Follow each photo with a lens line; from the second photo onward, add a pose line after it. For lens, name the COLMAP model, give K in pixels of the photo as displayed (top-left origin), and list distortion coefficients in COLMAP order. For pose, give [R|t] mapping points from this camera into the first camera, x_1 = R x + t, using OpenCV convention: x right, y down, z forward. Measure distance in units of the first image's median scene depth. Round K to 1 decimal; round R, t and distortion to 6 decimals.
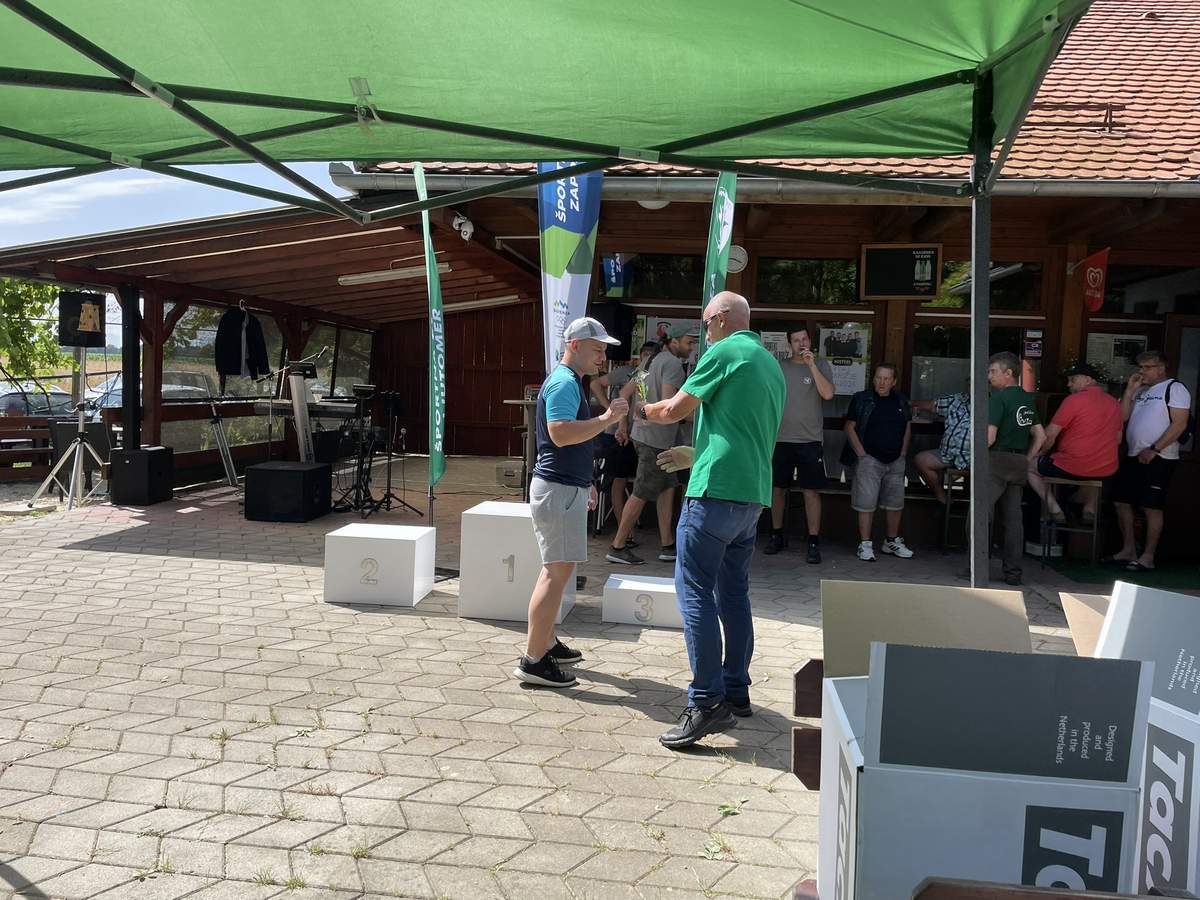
lens RADIAL K [[893.0, 0, 606.6], [0, 893.0, 428.2], [0, 0, 1]] dist [0.080717, -0.096224]
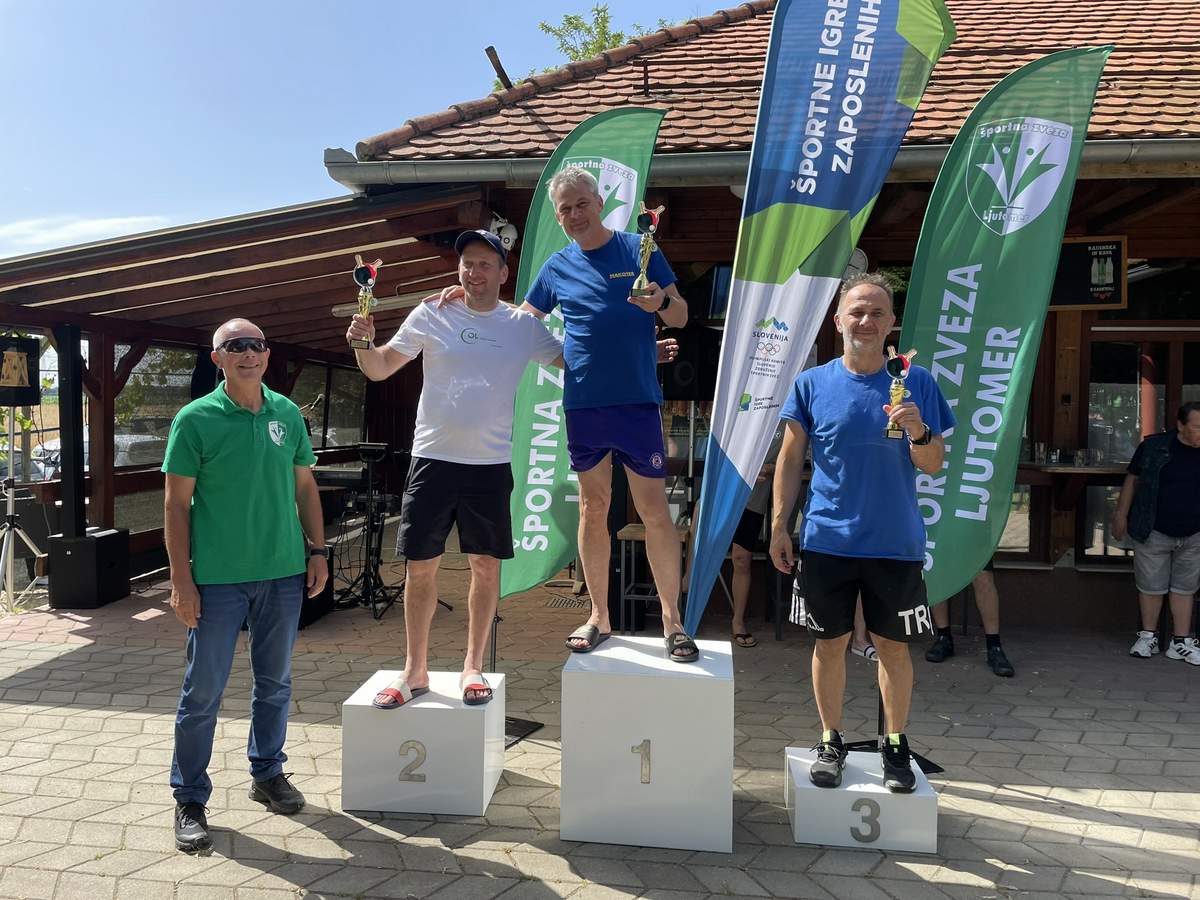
lens RADIAL K [[918.3, 0, 597.9], [0, 918.3, 436.6], [0, 0, 1]] dist [0.086322, -0.111835]
pose [[0.999485, -0.032104, -0.000081, -0.078941], [0.032094, 0.999234, -0.022381, -0.031151], [0.000800, 0.022367, 0.999750, 0.213603]]
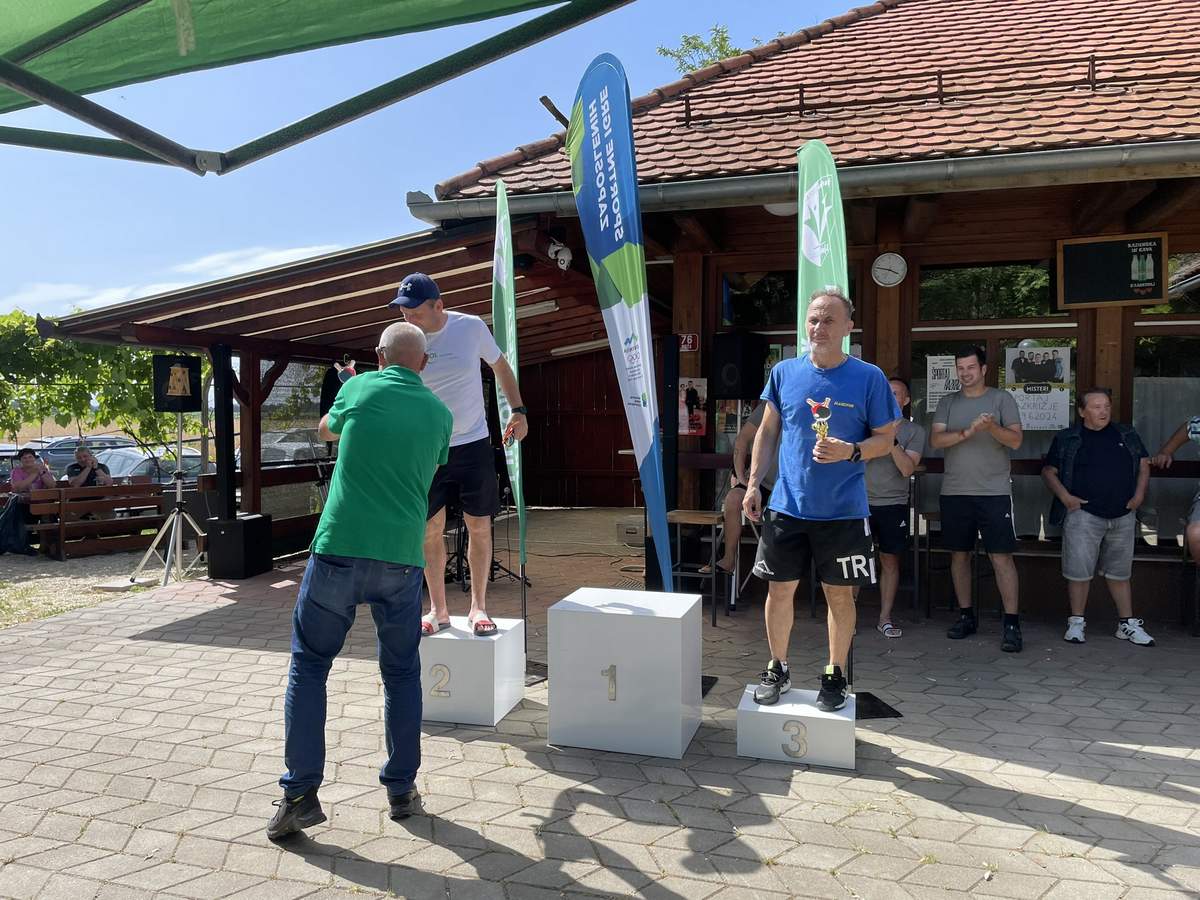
lens RADIAL K [[906.1, 0, 588.2], [0, 906.1, 443.3], [0, 0, 1]] dist [0.086863, -0.109234]
pose [[0.985012, -0.037730, -0.168310, 0.006417], [0.032952, 0.998973, -0.031090, -0.013722], [0.169311, 0.025078, 0.985244, 0.135143]]
